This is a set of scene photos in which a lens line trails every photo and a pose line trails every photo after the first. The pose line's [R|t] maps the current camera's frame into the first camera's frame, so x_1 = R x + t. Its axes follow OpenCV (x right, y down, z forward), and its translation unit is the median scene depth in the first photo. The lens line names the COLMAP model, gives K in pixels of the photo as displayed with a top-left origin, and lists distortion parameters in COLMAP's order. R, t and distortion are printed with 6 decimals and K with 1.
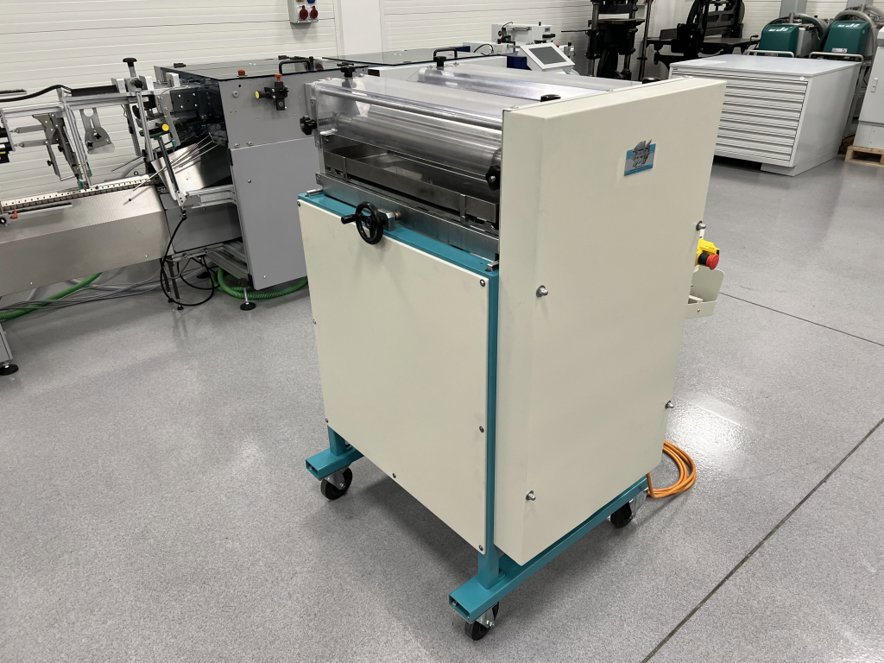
lens RADIAL K [[664.1, 0, 445.7], [0, 664.1, 332.9], [0, 0, 1]] dist [0.006530, -0.005534]
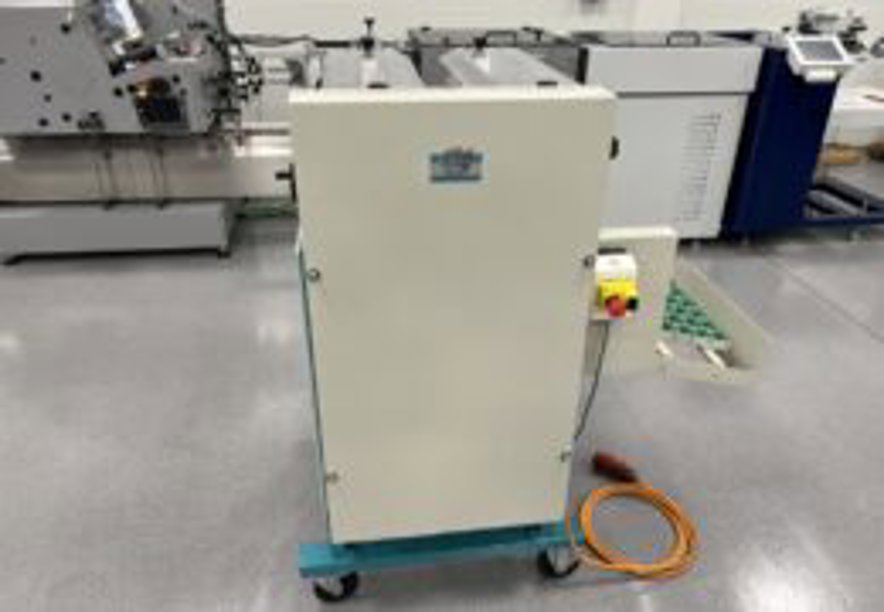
lens RADIAL K [[665.1, 0, 457.3], [0, 665.1, 303.4], [0, 0, 1]] dist [0.008507, 0.002456]
pose [[0.846631, 0.268511, -0.459476, 0.320437], [-0.268406, 0.960972, 0.067011, -0.059753], [0.459537, 0.066592, 0.885658, 0.085225]]
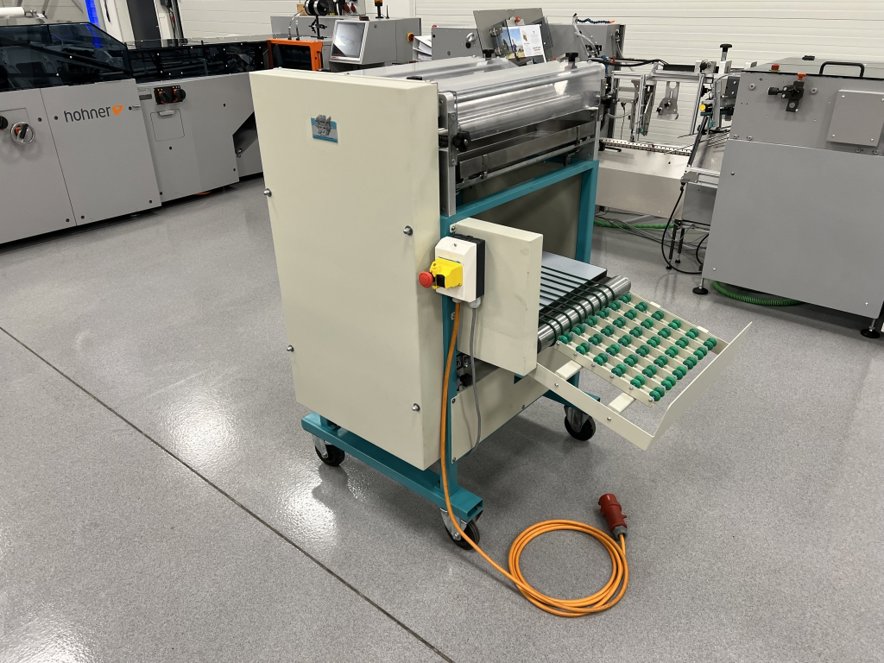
lens RADIAL K [[664.1, 0, 445.7], [0, 664.1, 332.9], [0, 0, 1]] dist [0.006530, -0.005534]
pose [[0.155445, 0.457720, -0.875402, 0.664281], [-0.441180, 0.825053, 0.353054, -0.203715], [0.883854, 0.331330, 0.330187, 0.383960]]
